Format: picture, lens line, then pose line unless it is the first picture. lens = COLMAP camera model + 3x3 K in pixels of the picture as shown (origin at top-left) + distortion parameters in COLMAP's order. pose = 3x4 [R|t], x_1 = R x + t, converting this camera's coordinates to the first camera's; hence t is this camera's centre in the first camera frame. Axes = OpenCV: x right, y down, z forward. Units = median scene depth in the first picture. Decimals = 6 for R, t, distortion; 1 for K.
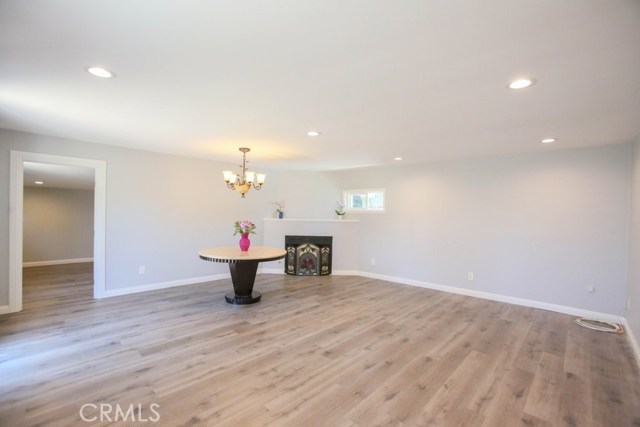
lens RADIAL K [[297.8, 0, 321.3], [0, 297.8, 209.5], [0, 0, 1]] dist [-0.079237, 0.031477]
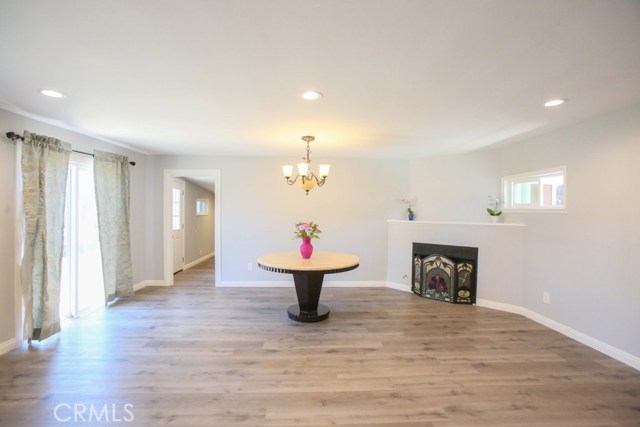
lens RADIAL K [[297.8, 0, 321.3], [0, 297.8, 209.5], [0, 0, 1]] dist [-0.079237, 0.031477]
pose [[0.707759, -0.016004, -0.706273, 0.362393], [0.012350, 0.999871, -0.010282, 0.010609], [0.706346, -0.001445, 0.707865, 0.419818]]
